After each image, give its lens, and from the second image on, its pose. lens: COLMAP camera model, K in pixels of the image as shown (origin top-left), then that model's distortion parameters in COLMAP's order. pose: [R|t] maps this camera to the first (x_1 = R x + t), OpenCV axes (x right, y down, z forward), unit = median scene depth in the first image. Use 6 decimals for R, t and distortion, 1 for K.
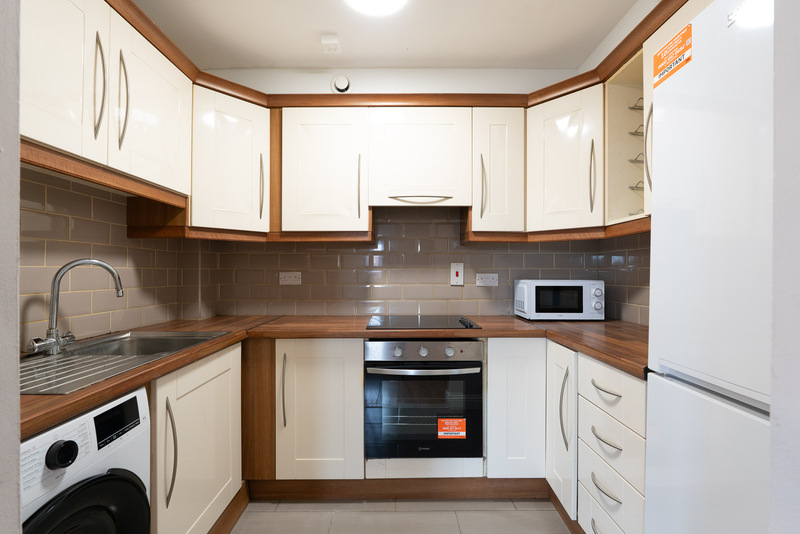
lens RADIAL K [[352.9, 0, 401.2], [0, 352.9, 265.2], [0, 0, 1]] dist [-0.004635, -0.000206]
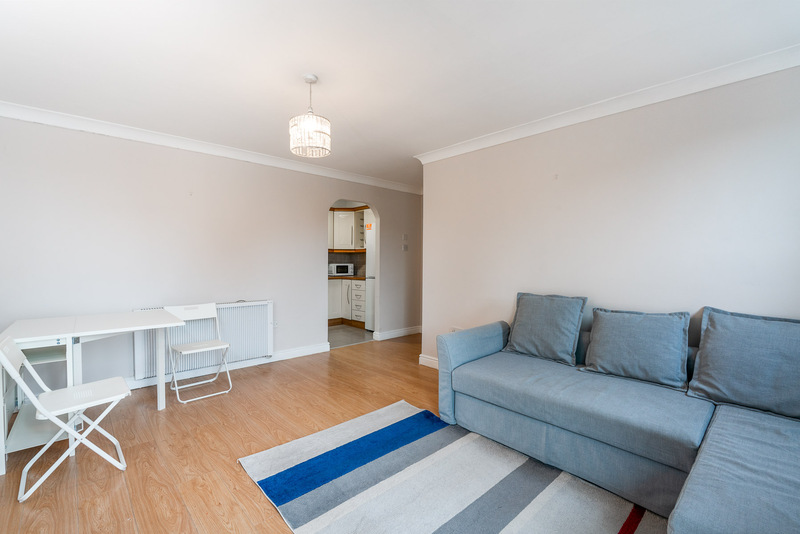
lens RADIAL K [[352.9, 0, 401.8], [0, 352.9, 265.0], [0, 0, 1]] dist [-0.004635, -0.000206]
pose [[0.733120, -0.015108, 0.679931, -1.627502], [-0.007911, 0.999496, 0.030738, -0.060720], [-0.680053, -0.027913, 0.732631, -2.116167]]
